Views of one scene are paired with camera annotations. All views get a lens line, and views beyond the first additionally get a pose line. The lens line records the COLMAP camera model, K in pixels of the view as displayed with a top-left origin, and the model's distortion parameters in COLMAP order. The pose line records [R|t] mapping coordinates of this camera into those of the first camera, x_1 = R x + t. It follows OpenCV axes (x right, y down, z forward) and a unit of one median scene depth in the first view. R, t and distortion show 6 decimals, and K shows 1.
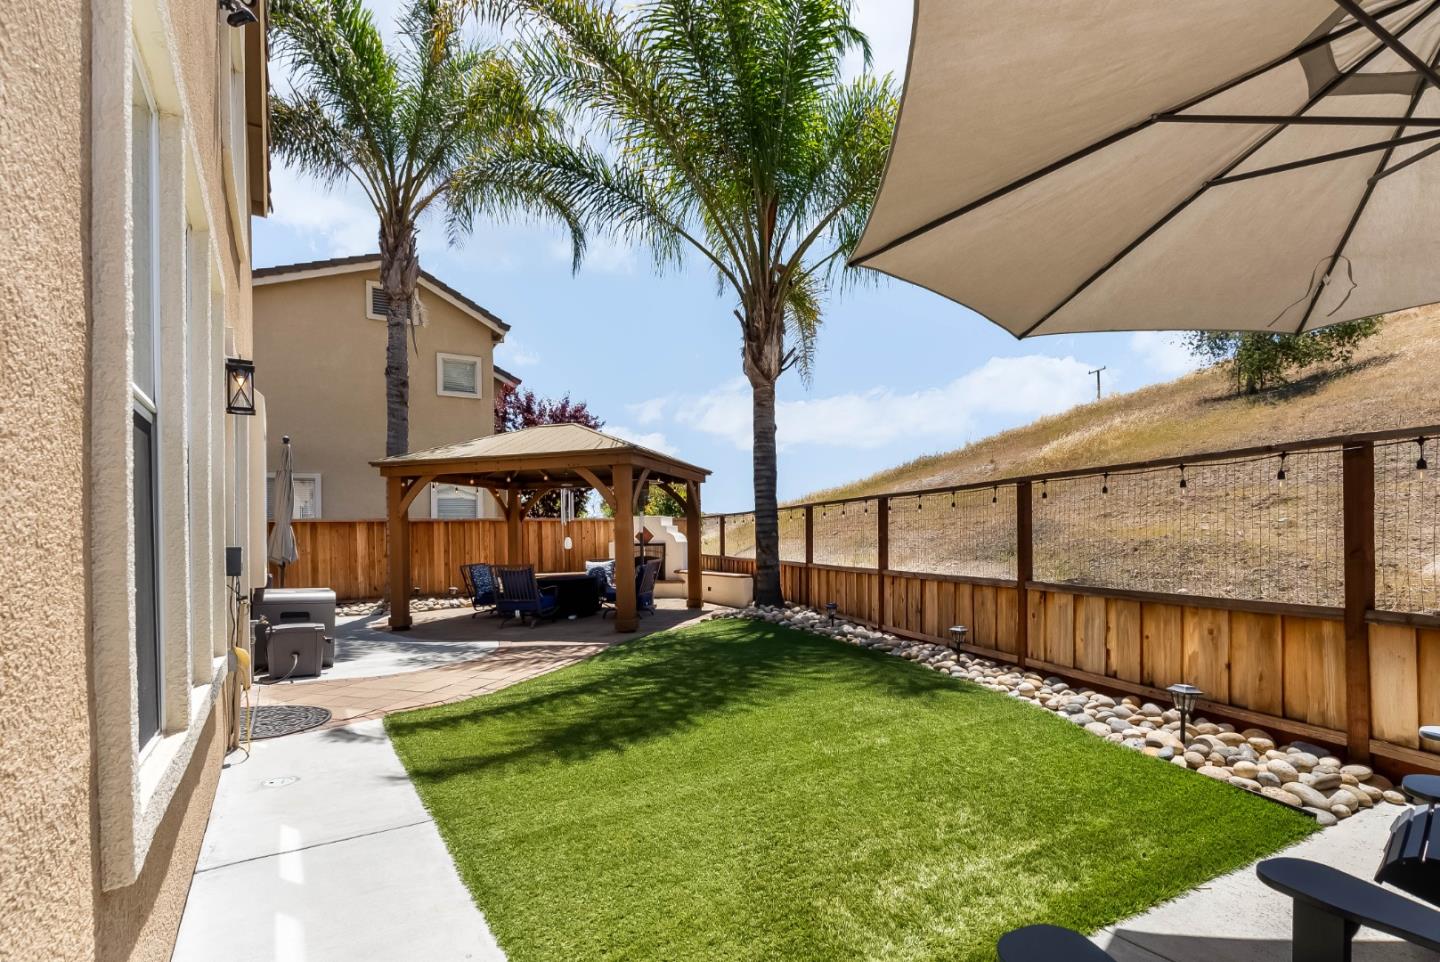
lens RADIAL K [[651.1, 0, 730.1], [0, 651.1, 501.0], [0, 0, 1]] dist [-0.009417, 0.000135]
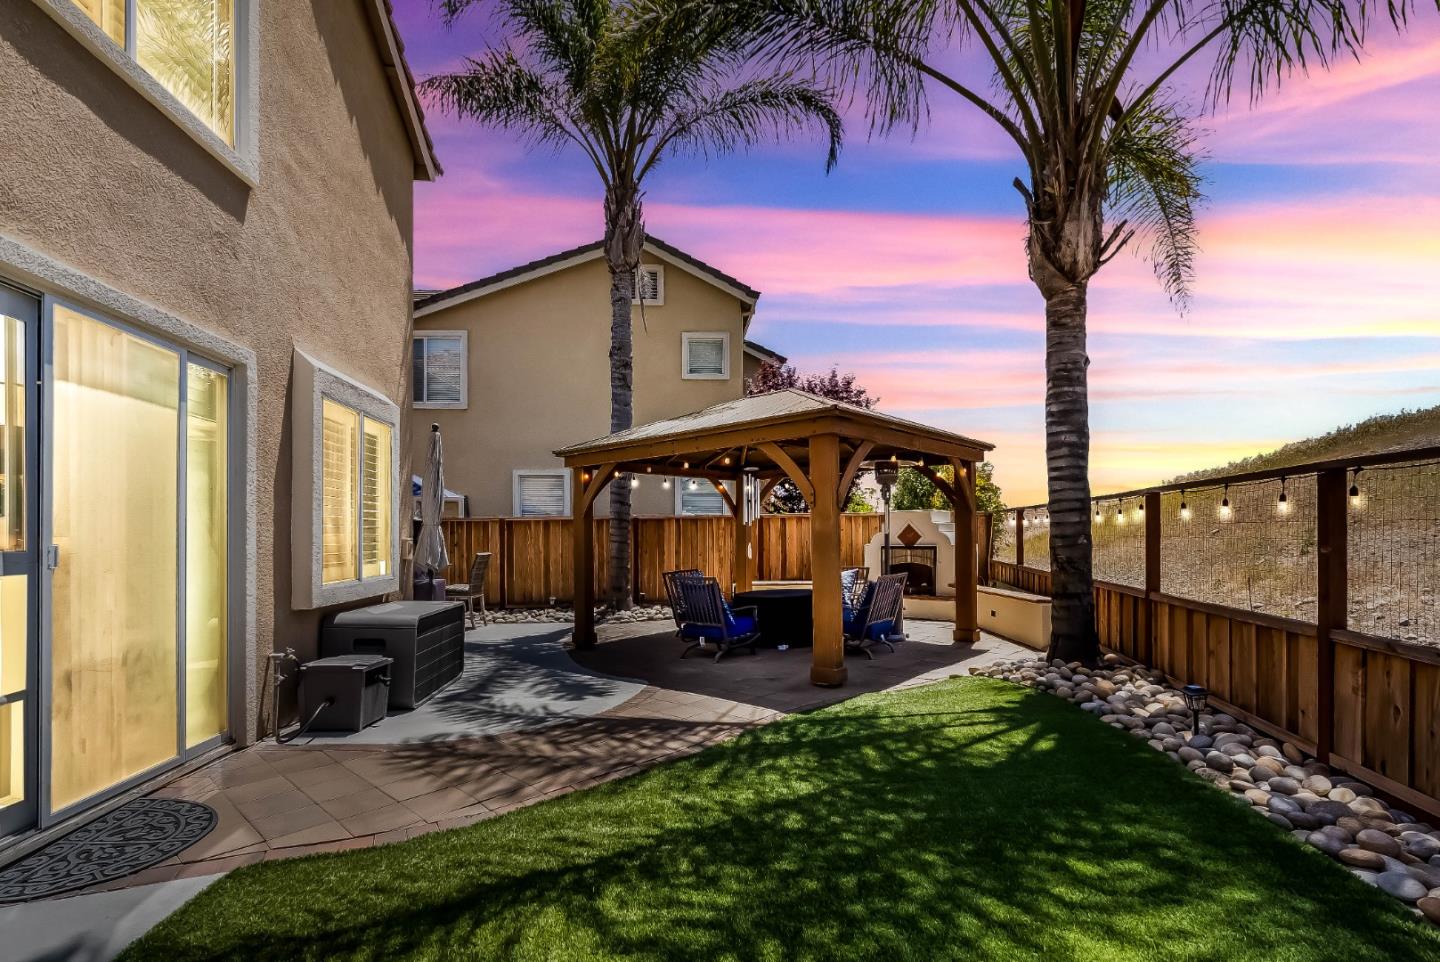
lens RADIAL K [[677.5, 0, 724.3], [0, 677.5, 516.8], [0, 0, 1]] dist [0.000411, 0.000570]
pose [[0.889928, -0.003880, -0.456085, 0.056507], [0.019337, 0.999386, 0.029230, 0.005025], [0.455691, -0.034832, 0.889456, 0.295108]]
